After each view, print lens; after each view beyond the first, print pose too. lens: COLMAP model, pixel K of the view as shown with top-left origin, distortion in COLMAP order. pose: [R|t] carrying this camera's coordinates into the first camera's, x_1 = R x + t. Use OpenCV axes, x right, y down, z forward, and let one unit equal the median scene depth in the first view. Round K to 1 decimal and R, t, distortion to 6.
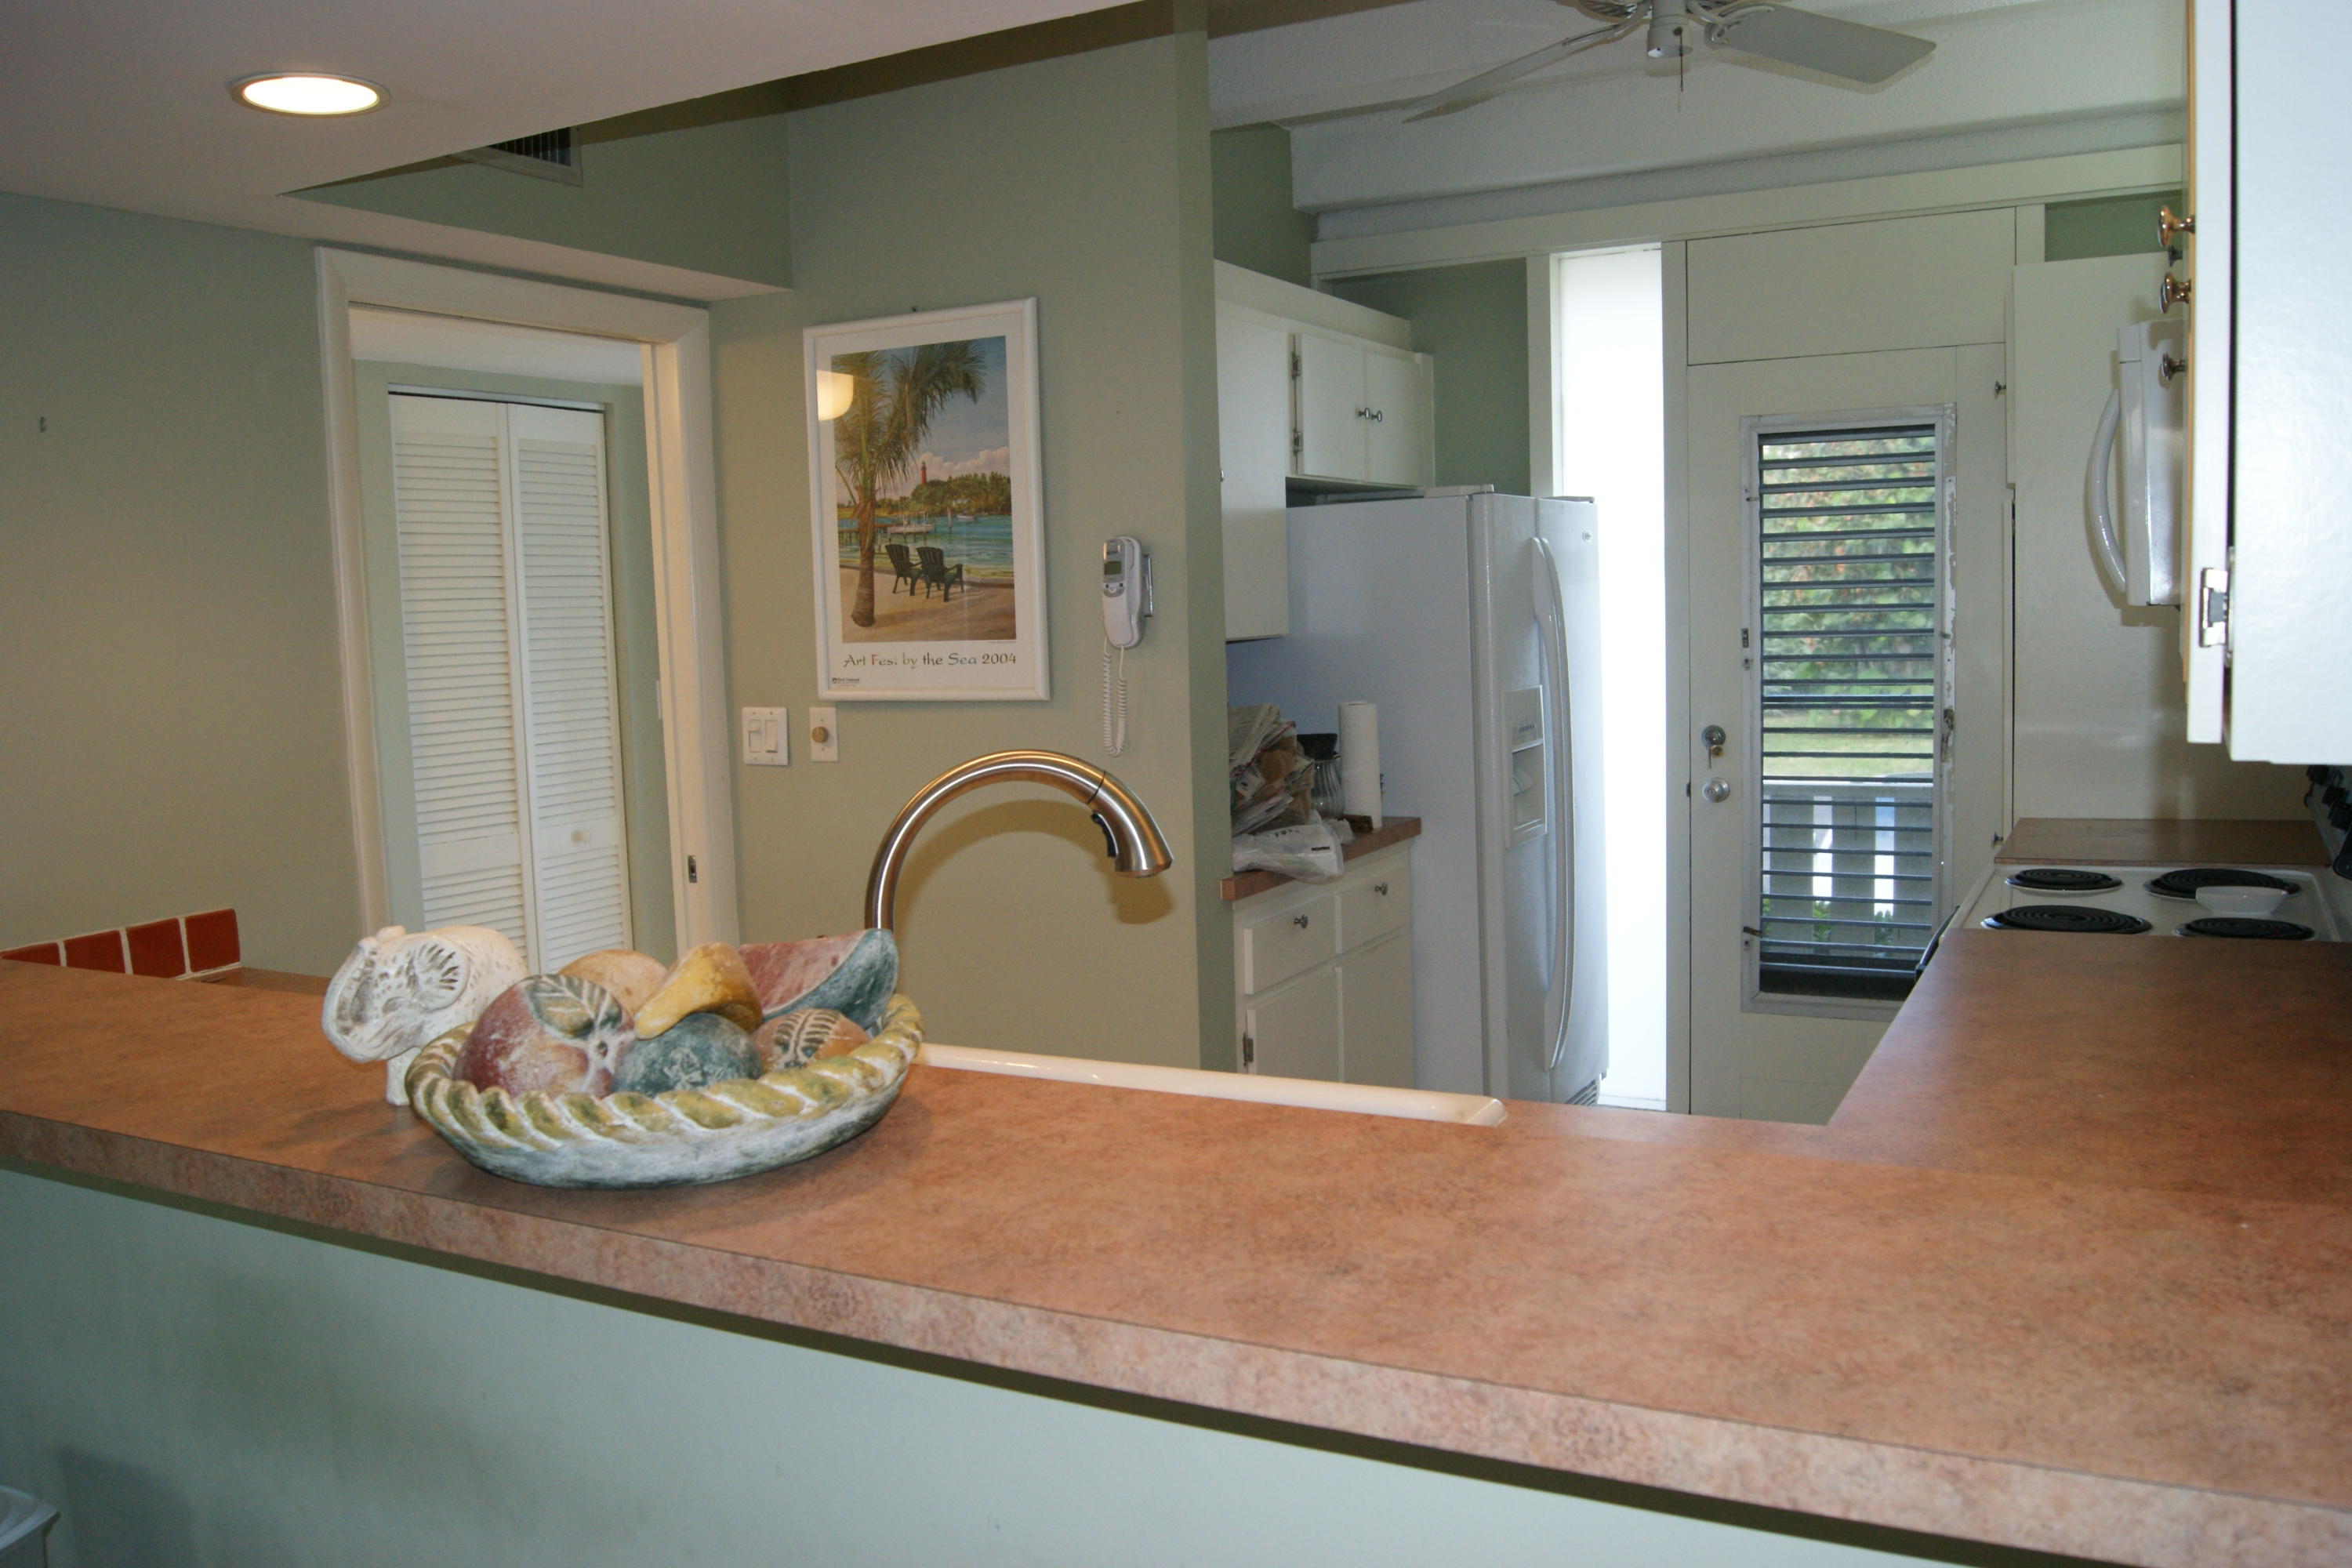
lens RADIAL K [[1895.4, 0, 1174.6], [0, 1895.4, 789.7], [0, 0, 1]] dist [-0.017937, 0.002485]
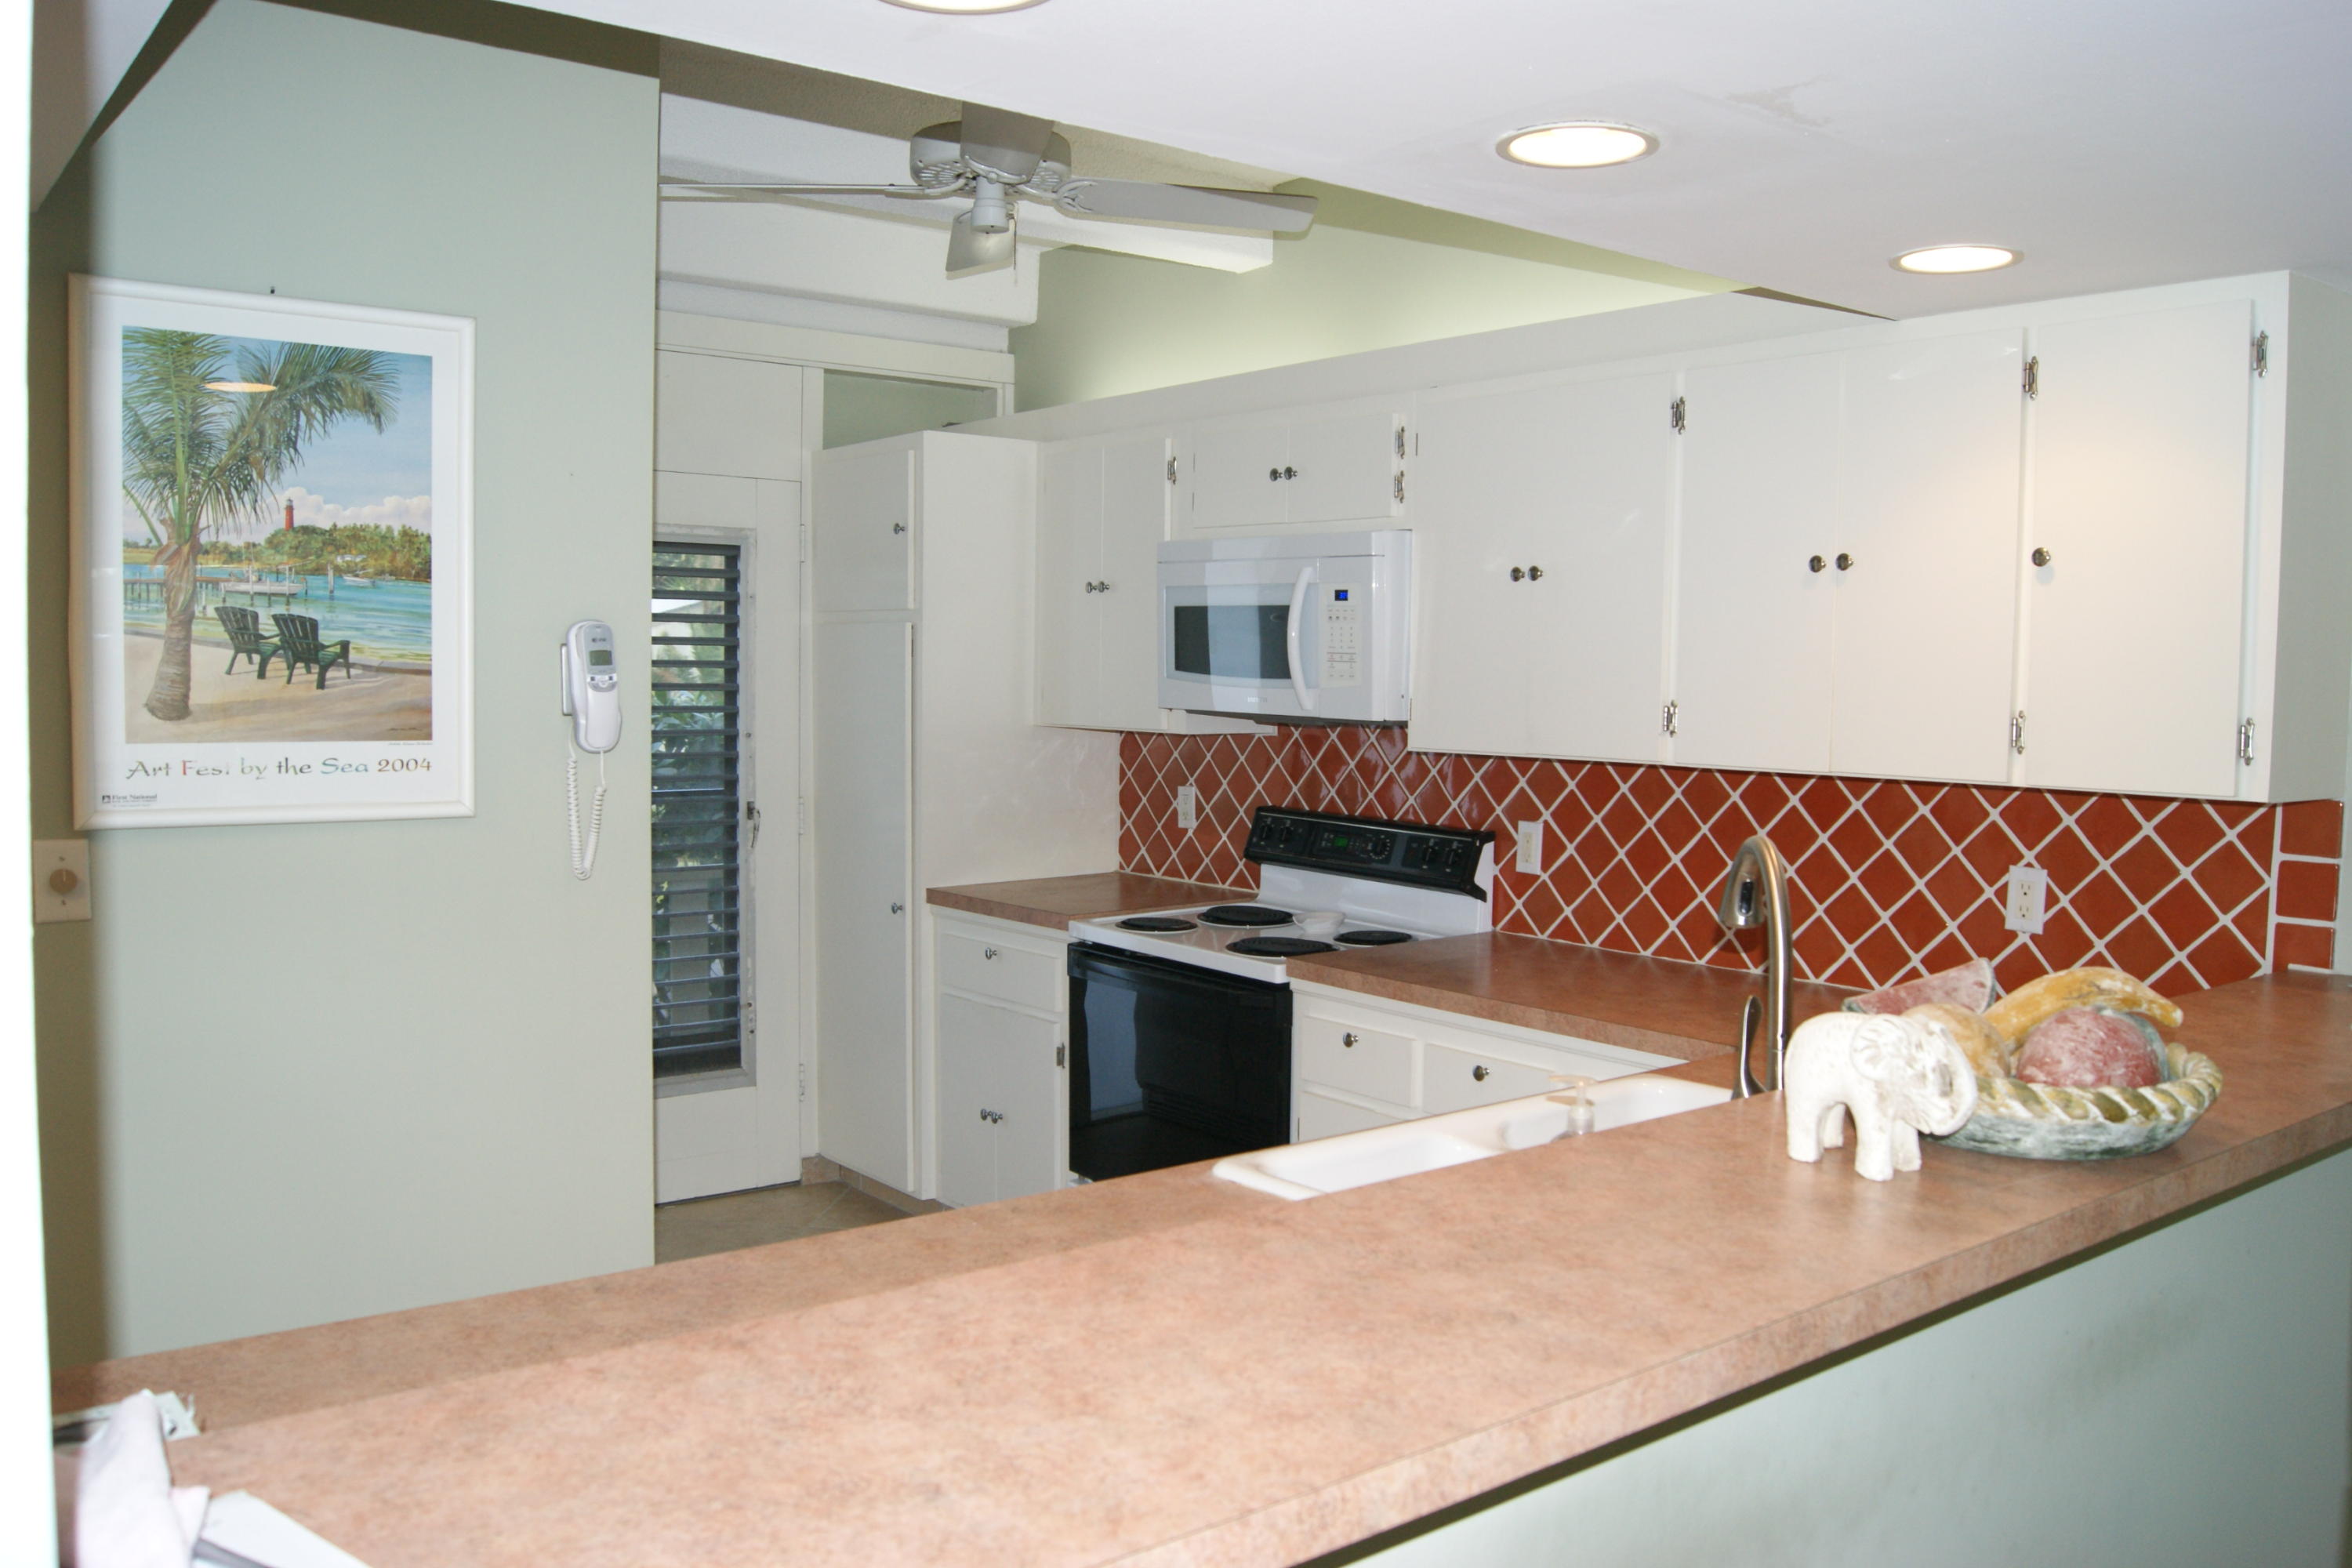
lens RADIAL K [[1895.4, 0, 1173.8], [0, 1895.4, 774.2], [0, 0, 1]] dist [-0.017937, 0.002485]
pose [[0.434391, -0.022838, 0.900435, -0.646383], [0.048794, 0.998807, 0.001794, -0.050915], [-0.899402, 0.043156, 0.434987, 0.377165]]
